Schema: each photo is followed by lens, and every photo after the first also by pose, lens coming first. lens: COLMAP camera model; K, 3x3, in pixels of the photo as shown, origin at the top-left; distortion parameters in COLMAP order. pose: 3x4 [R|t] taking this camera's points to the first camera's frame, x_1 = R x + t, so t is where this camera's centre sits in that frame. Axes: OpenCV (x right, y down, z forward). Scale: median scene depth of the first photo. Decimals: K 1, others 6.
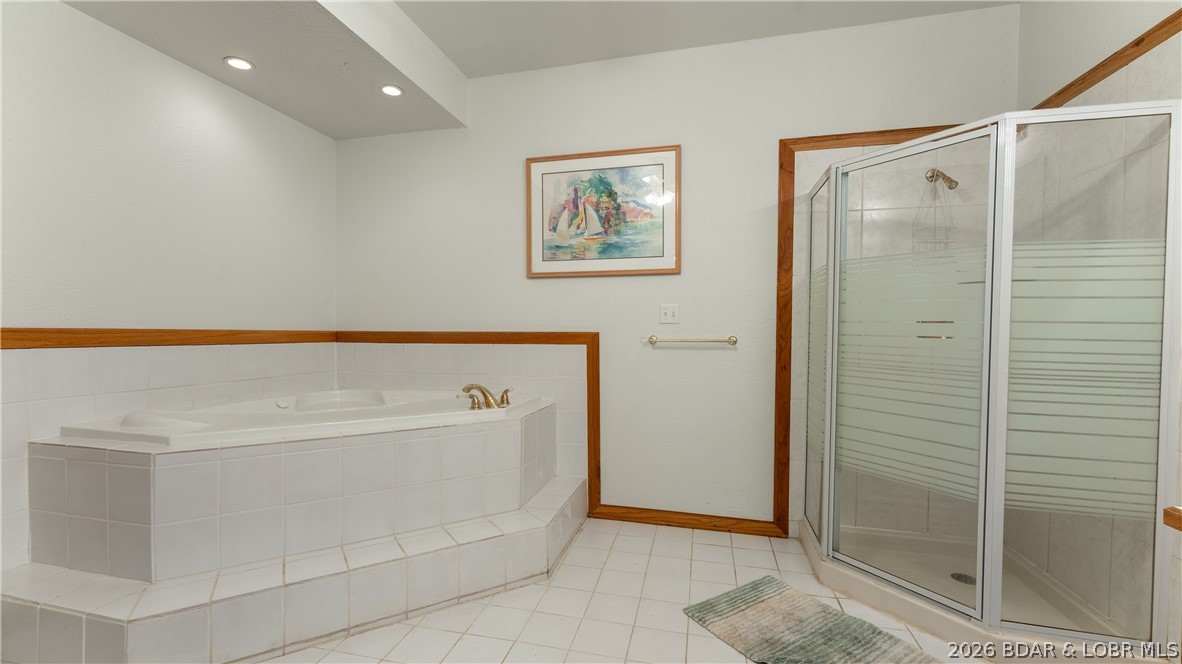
lens RADIAL K [[495.9, 0, 583.7], [0, 495.9, 335.1], [0, 0, 1]] dist [0.000610, -0.000082]
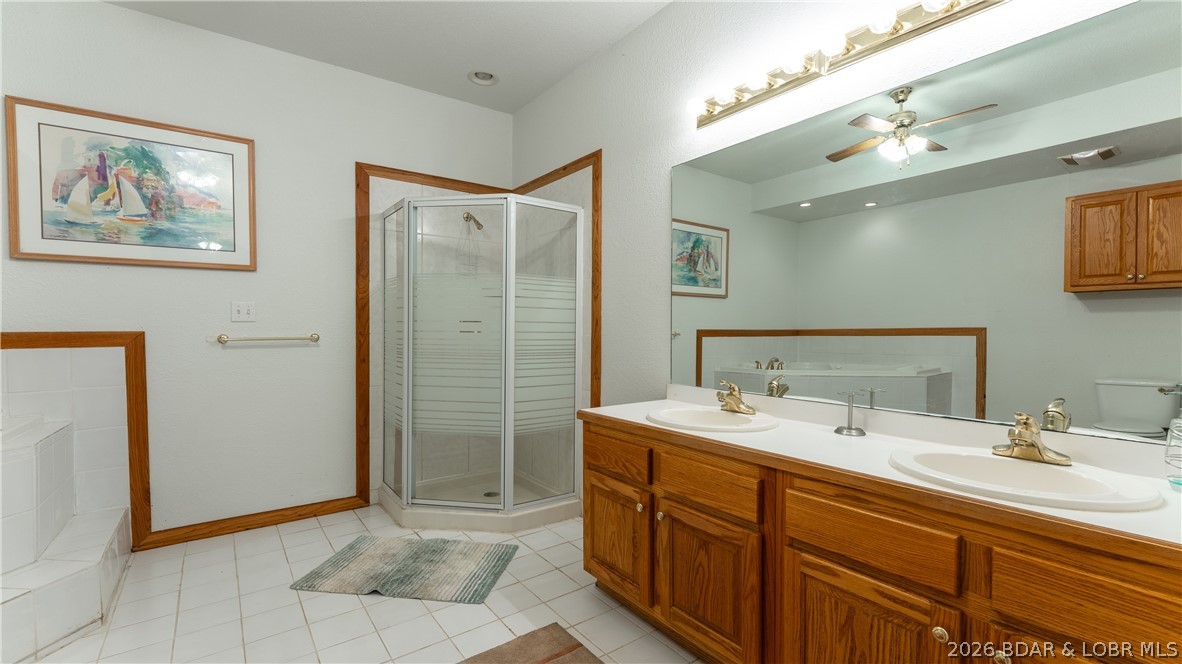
lens RADIAL K [[495.9, 0, 583.7], [0, 495.9, 335.1], [0, 0, 1]] dist [0.000610, -0.000082]
pose [[0.639334, -0.016470, 0.768752, -0.150606], [0.013851, 0.999855, 0.009903, 0.002518], [-0.768804, 0.004317, 0.639470, -0.131287]]
